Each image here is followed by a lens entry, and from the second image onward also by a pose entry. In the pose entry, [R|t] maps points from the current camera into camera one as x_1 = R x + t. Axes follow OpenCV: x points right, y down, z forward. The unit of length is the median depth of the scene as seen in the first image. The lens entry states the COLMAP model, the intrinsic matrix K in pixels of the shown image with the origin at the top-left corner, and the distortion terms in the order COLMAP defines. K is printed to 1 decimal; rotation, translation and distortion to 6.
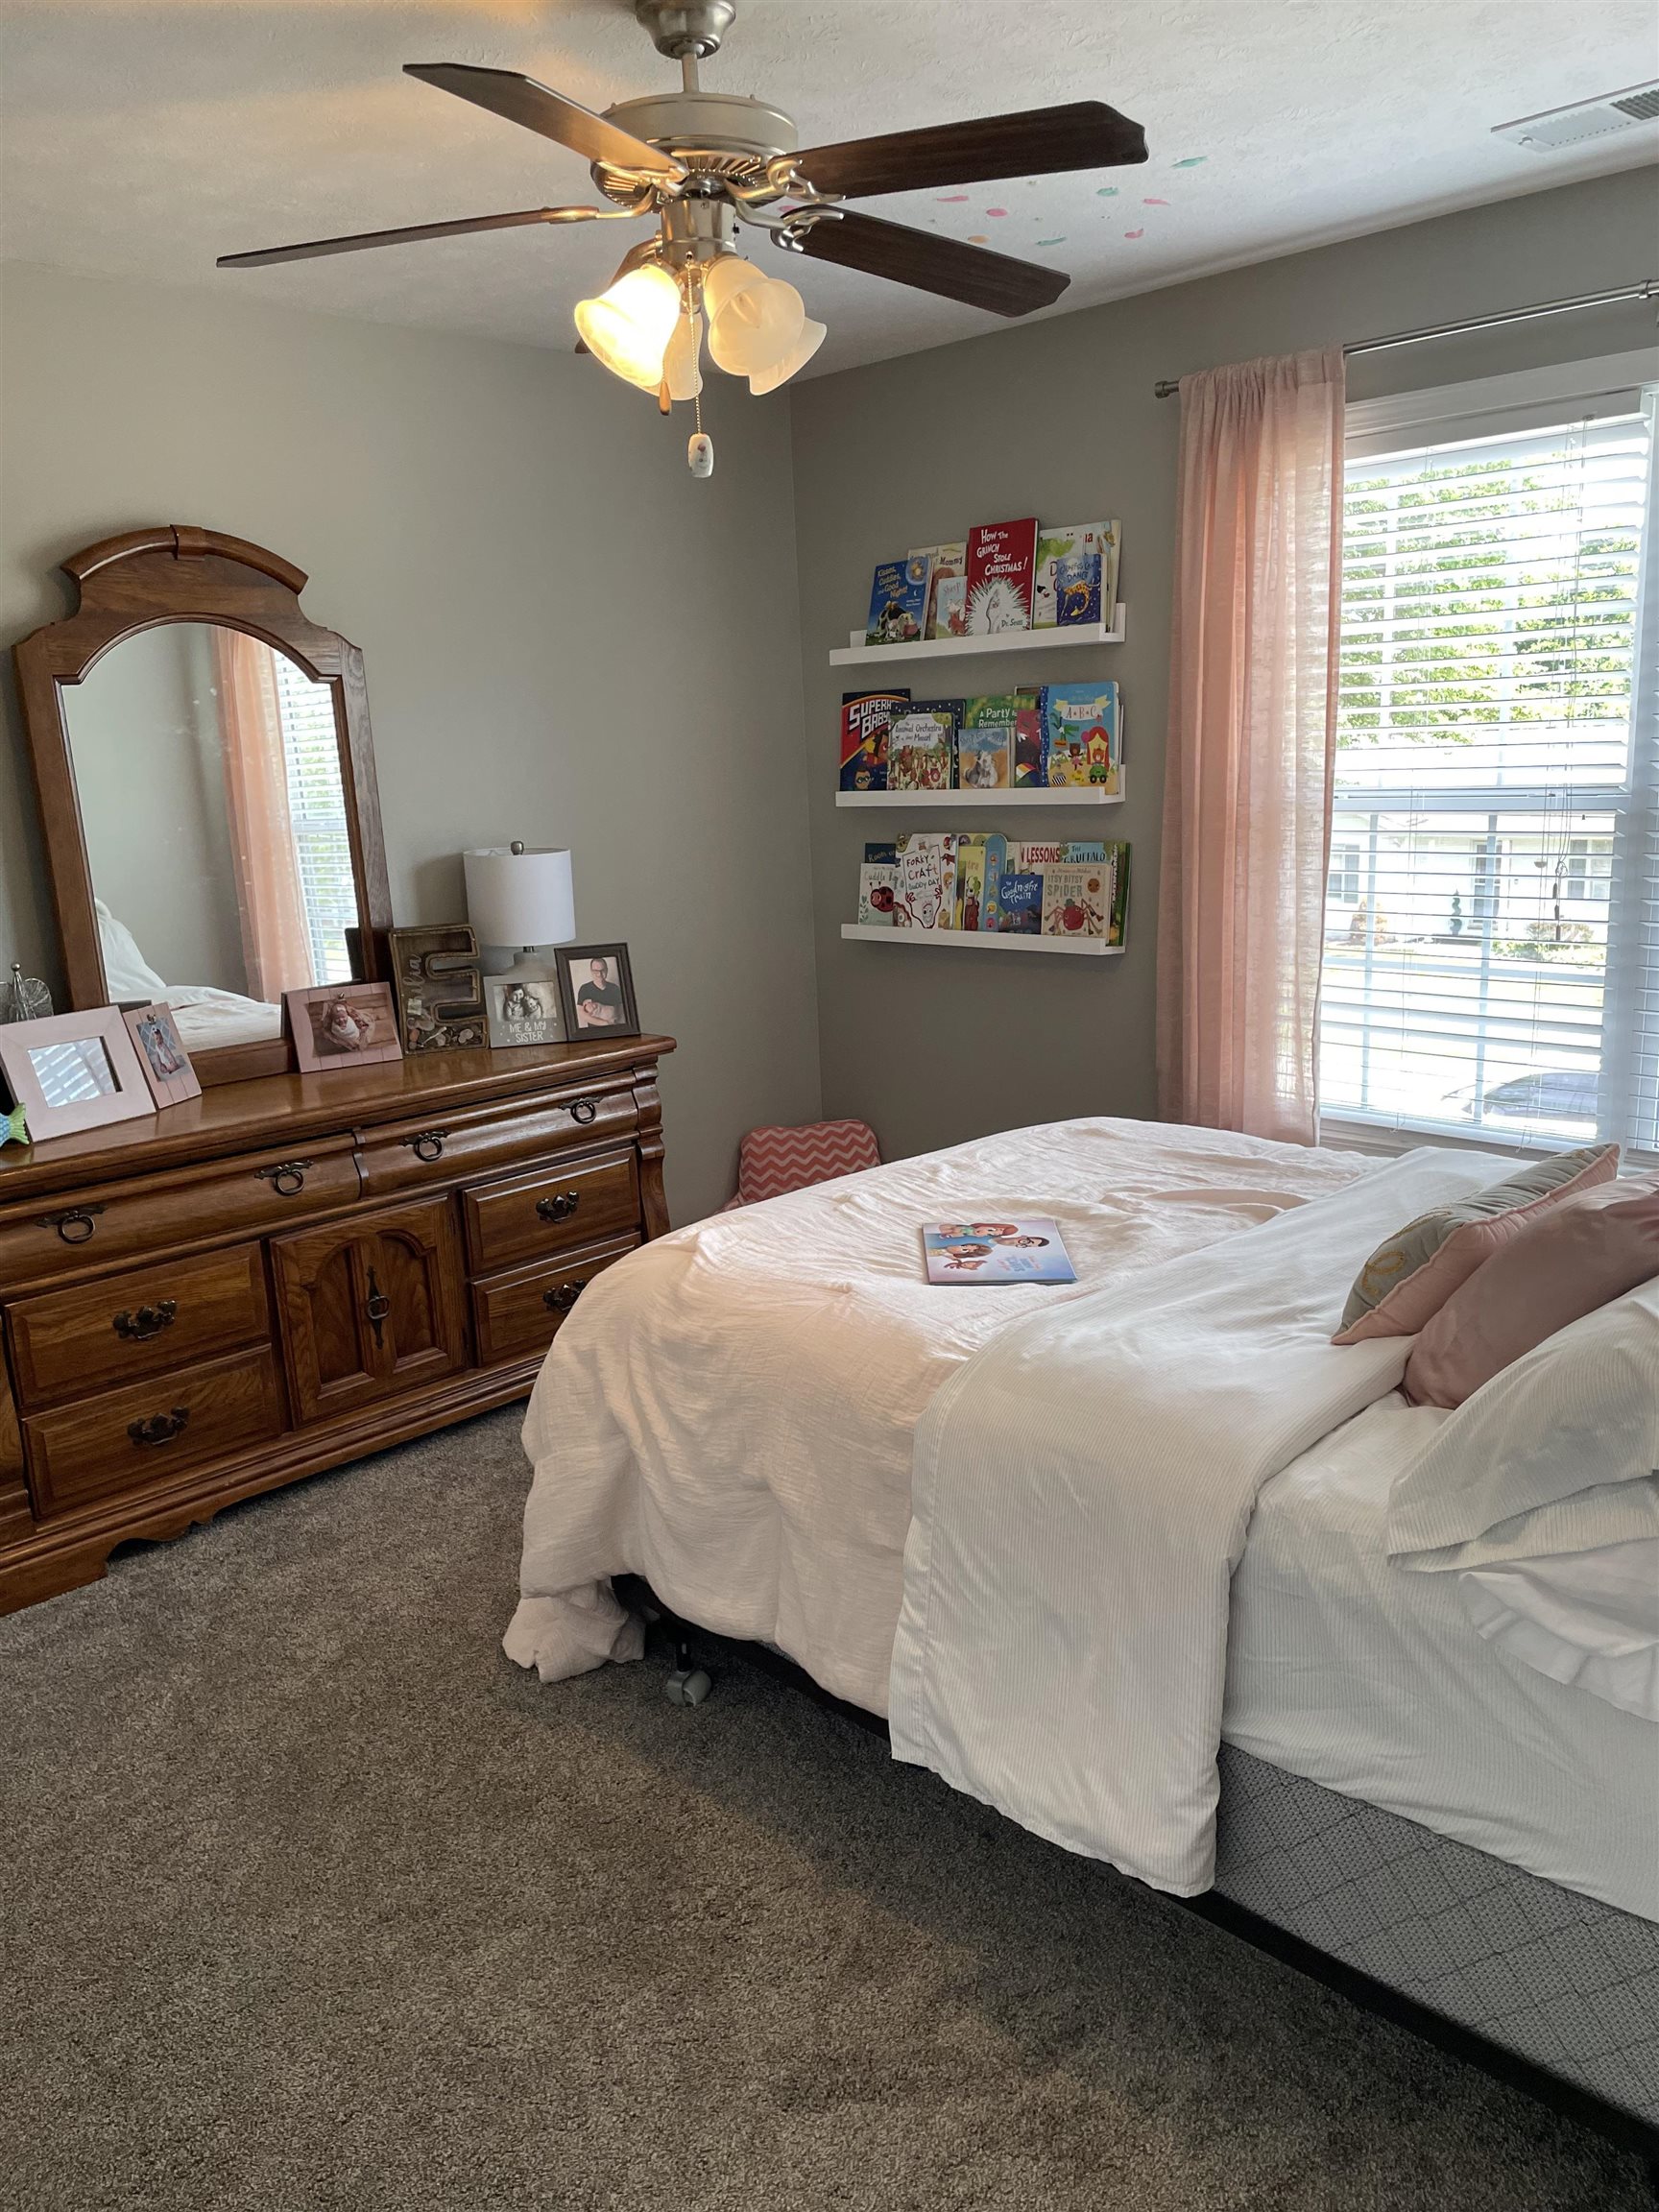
lens RADIAL K [[1669.6, 0, 859.8], [0, 1669.6, 1110.1], [0, 0, 1]] dist [0.069545, -0.091413]
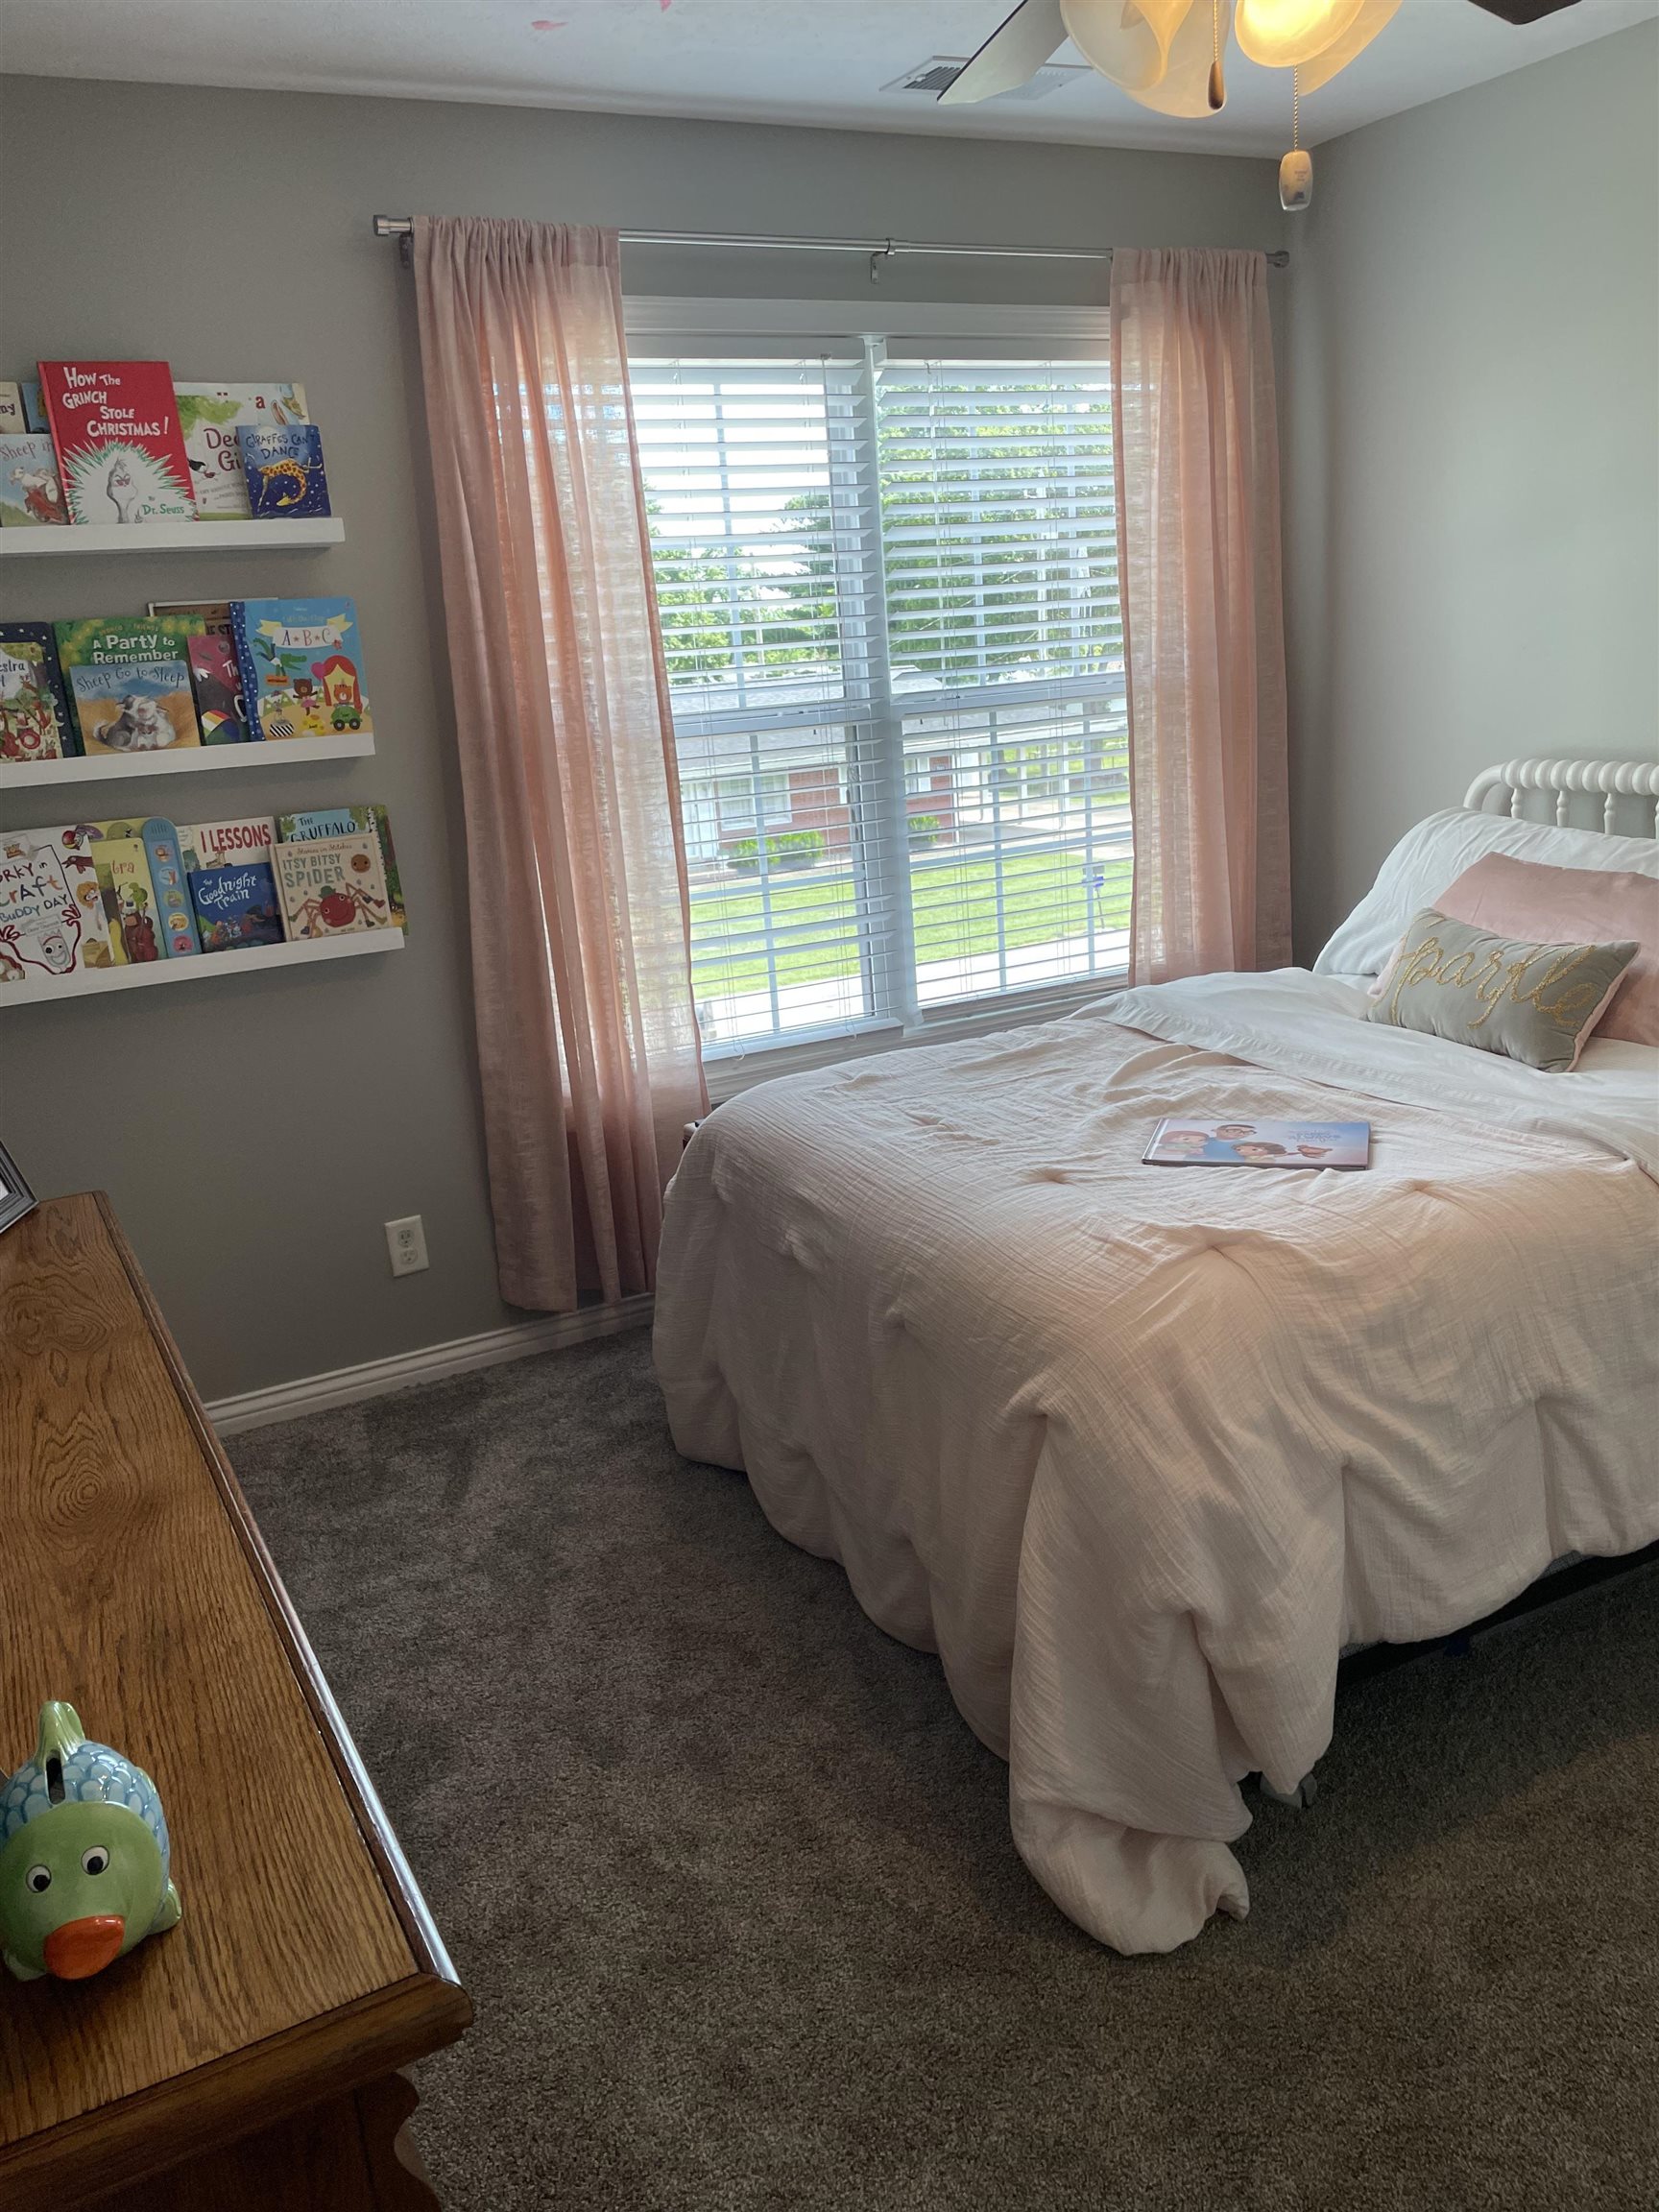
lens RADIAL K [[1669.6, 0, 859.8], [0, 1669.6, 1110.1], [0, 0, 1]] dist [0.069545, -0.091413]
pose [[0.304986, -0.240567, 0.921472, -0.526880], [0.258775, 0.952100, 0.162915, -0.091630], [-0.916526, 0.188767, 0.352630, 0.531765]]
